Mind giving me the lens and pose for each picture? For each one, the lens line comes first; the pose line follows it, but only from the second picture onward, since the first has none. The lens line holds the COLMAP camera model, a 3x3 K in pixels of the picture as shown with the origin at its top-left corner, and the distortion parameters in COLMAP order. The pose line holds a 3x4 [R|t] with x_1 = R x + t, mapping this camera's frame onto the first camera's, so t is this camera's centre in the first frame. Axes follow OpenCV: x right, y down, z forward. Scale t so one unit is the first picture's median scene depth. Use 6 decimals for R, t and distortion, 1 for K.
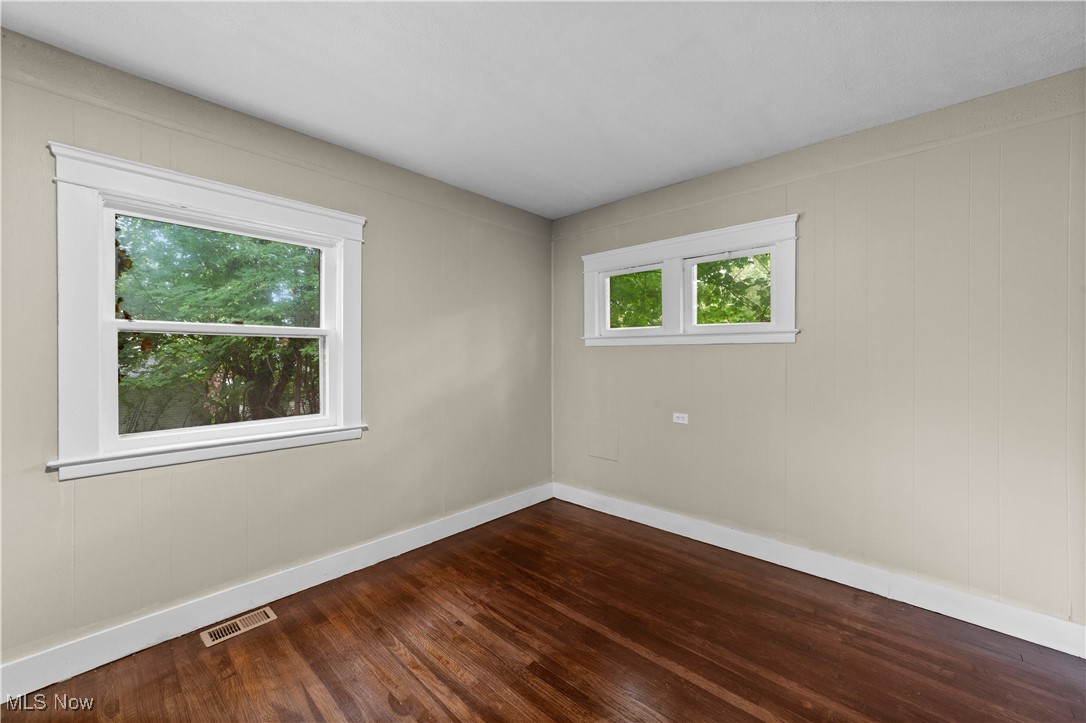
lens RADIAL K [[418.0, 0, 543.9], [0, 418.0, 366.8], [0, 0, 1]] dist [-0.018484, 0.007291]
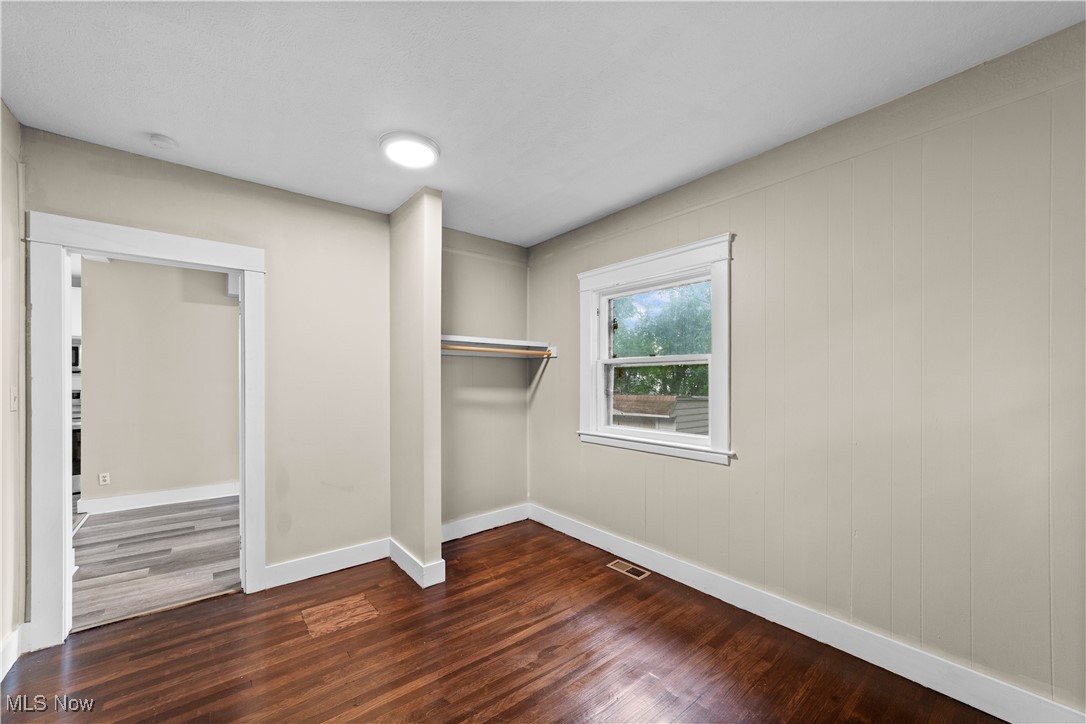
lens RADIAL K [[418.0, 0, 543.9], [0, 418.0, 367.3], [0, 0, 1]] dist [-0.018484, 0.007291]
pose [[-0.143328, -0.035066, -0.989054, 0.725549], [-0.029265, 0.999085, -0.031181, -0.016401], [0.989242, 0.024475, -0.144223, 0.873796]]
